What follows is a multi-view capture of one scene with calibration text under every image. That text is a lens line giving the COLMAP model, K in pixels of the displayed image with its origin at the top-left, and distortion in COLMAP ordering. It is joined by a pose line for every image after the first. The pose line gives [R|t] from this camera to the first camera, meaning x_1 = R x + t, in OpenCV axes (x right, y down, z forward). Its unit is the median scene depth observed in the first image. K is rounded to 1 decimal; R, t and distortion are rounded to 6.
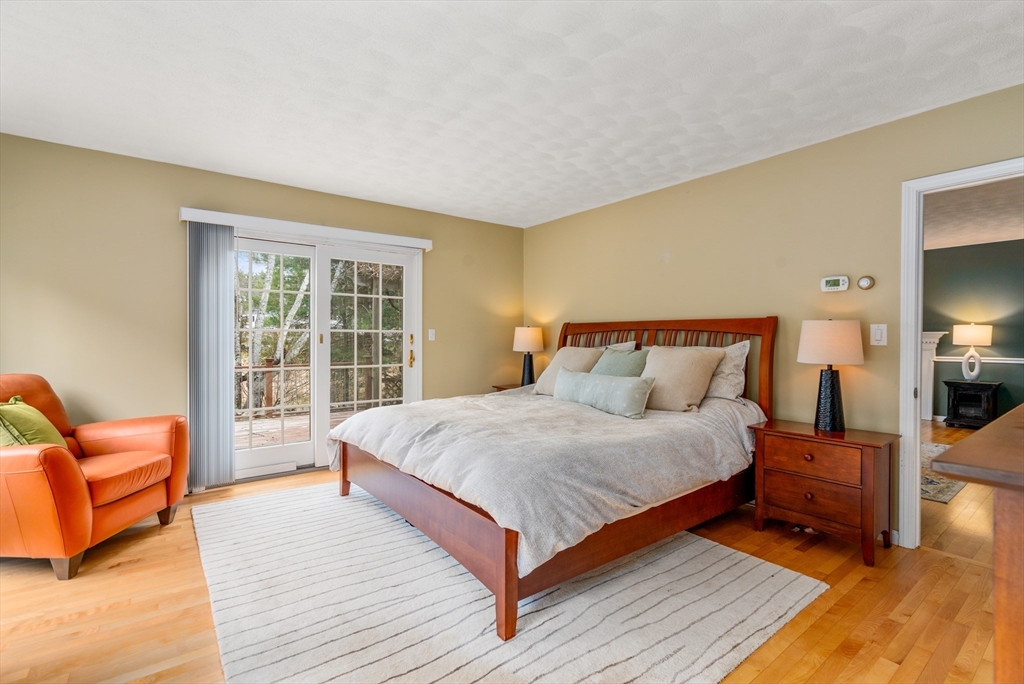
lens RADIAL K [[471.8, 0, 505.4], [0, 471.8, 345.4], [0, 0, 1]] dist [0.001805, 0.002061]
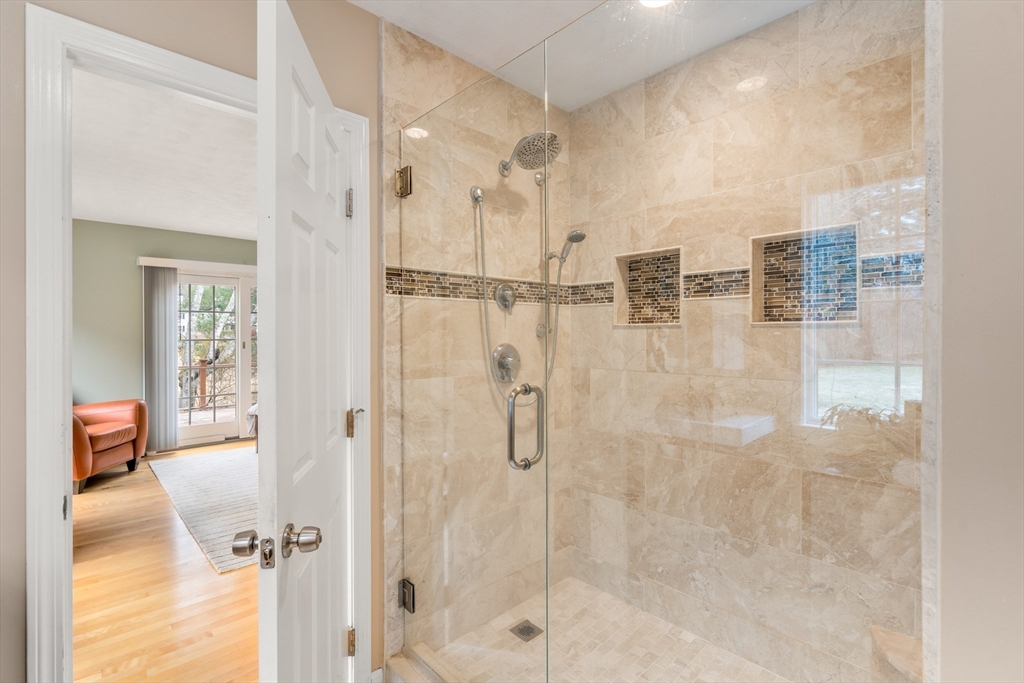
lens RADIAL K [[471.8, 0, 508.7], [0, 471.8, 330.0], [0, 0, 1]] dist [0.001805, 0.002061]
pose [[0.993613, -0.013225, 0.112062, 0.321066], [0.015491, 0.999692, -0.019375, -0.027149], [-0.111771, 0.020987, 0.993512, -0.656459]]
